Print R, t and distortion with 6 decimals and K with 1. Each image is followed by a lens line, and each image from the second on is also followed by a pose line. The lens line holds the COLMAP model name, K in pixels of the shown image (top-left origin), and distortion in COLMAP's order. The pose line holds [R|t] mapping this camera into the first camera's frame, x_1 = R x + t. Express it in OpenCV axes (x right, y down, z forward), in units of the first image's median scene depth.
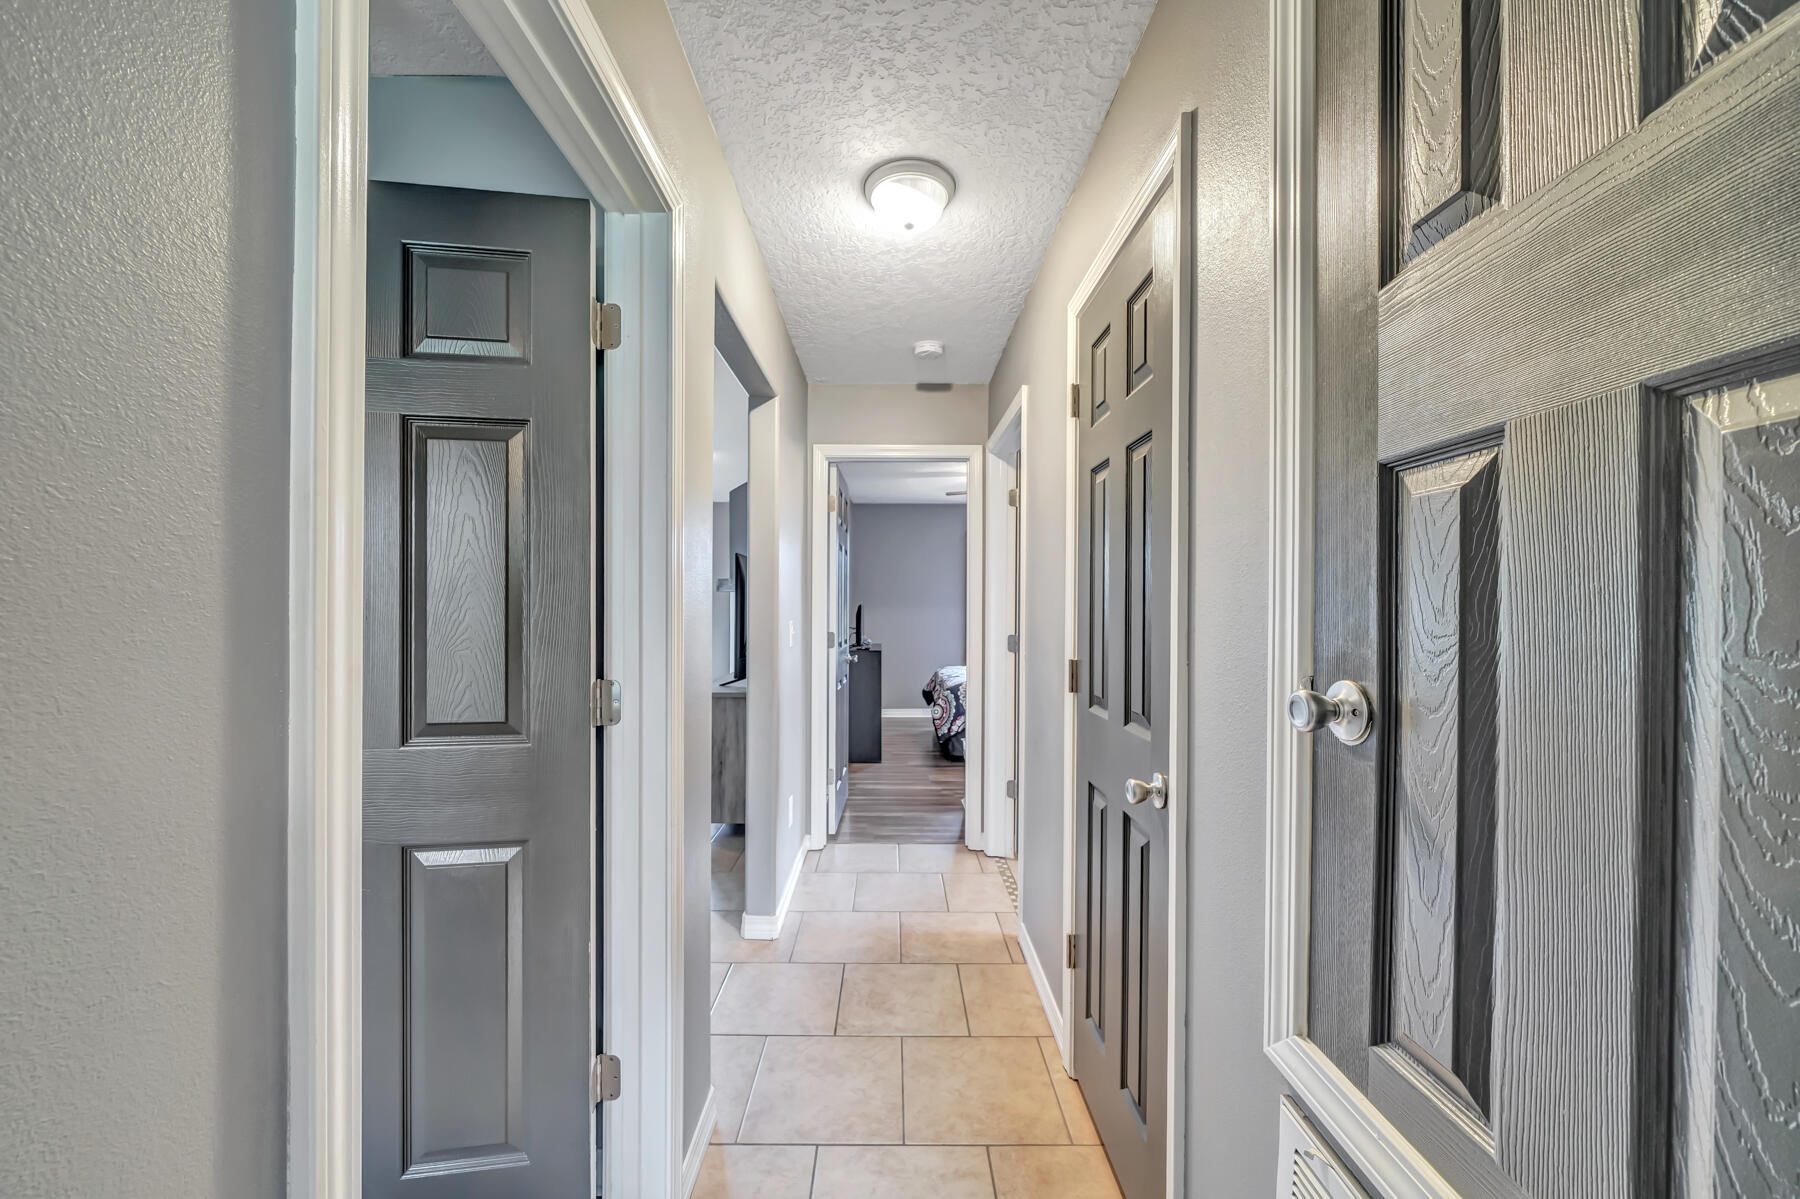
lens RADIAL K [[670.1, 0, 894.5], [0, 670.1, 594.1], [0, 0, 1]] dist [-0.001869, -0.000107]
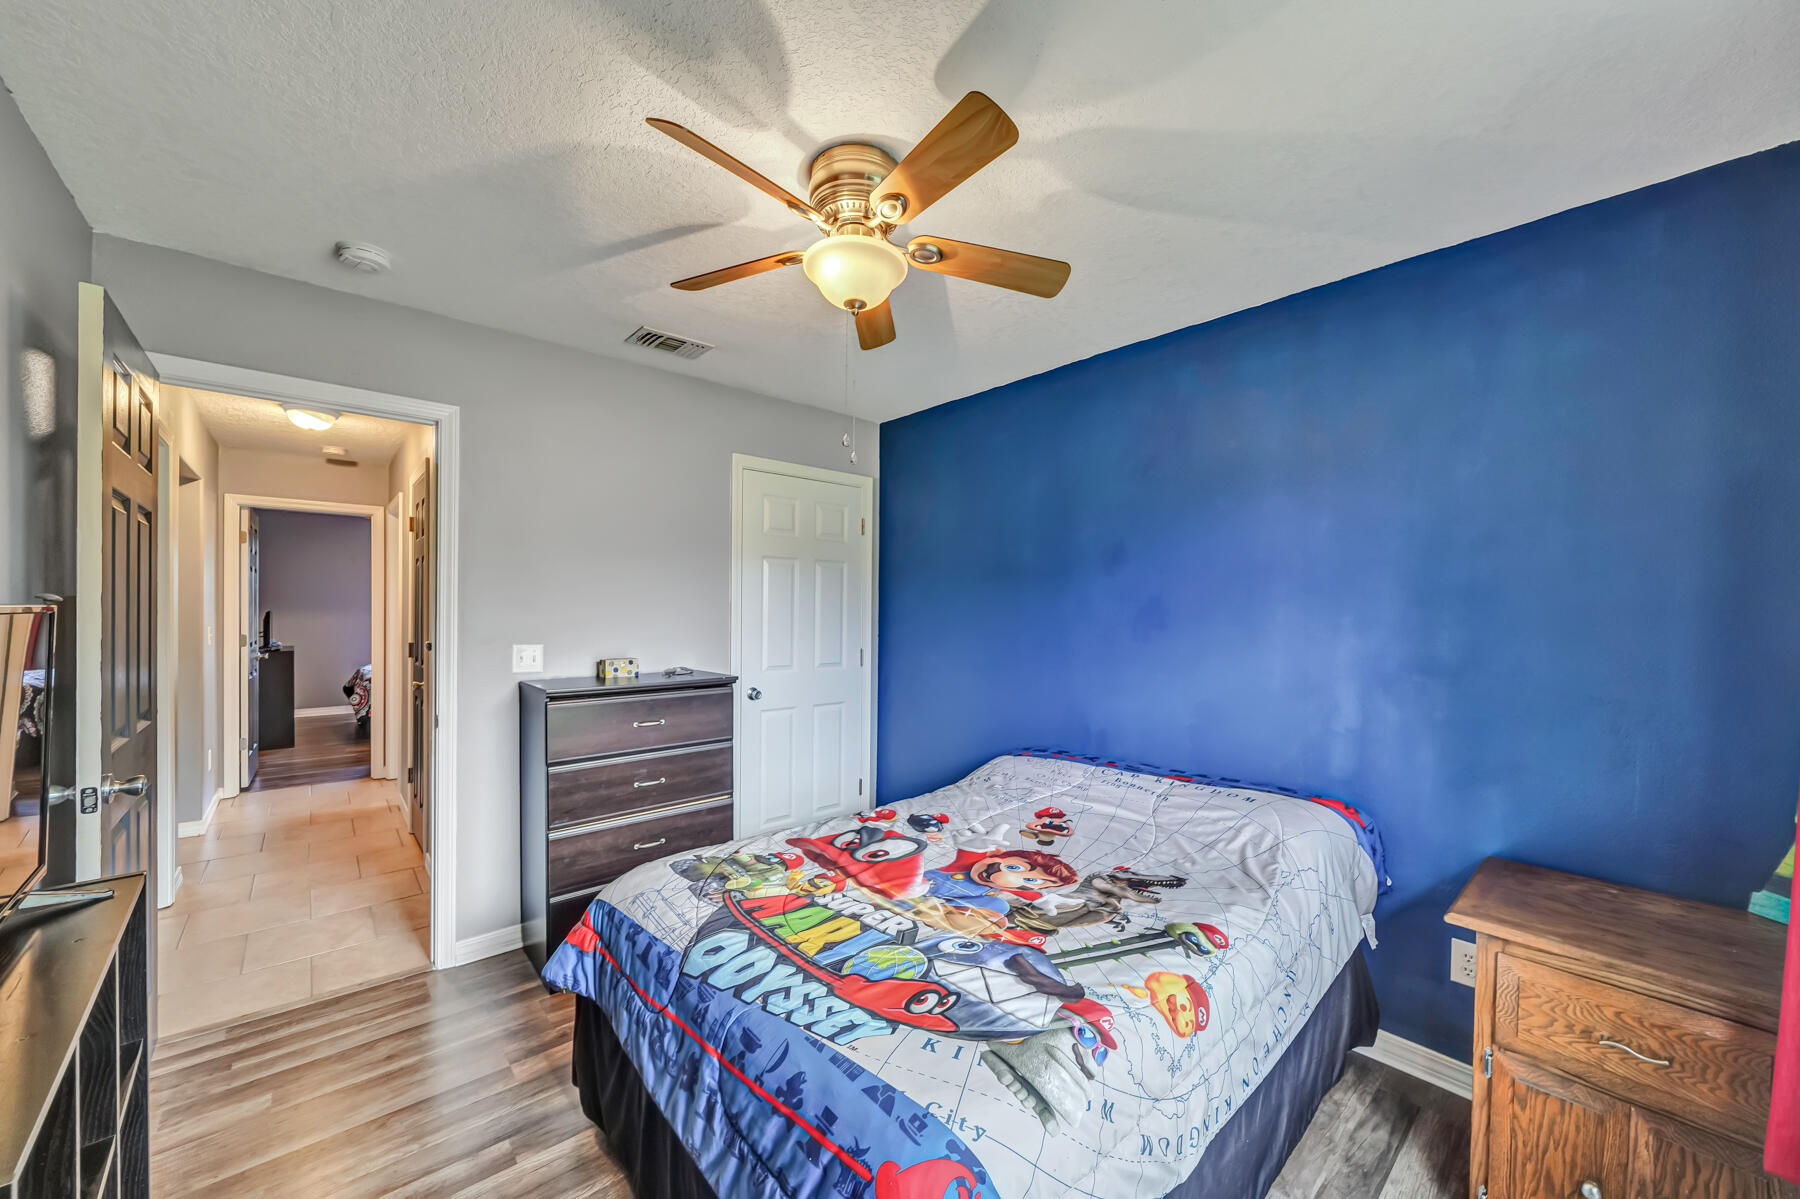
lens RADIAL K [[670.1, 0, 894.5], [0, 670.1, 594.1], [0, 0, 1]] dist [-0.001869, -0.000107]
pose [[0.756181, -0.000442, 0.654362, 0.012532], [-0.003000, 0.999987, 0.004142, -0.030805], [-0.654356, -0.005095, 0.756170, -0.791153]]
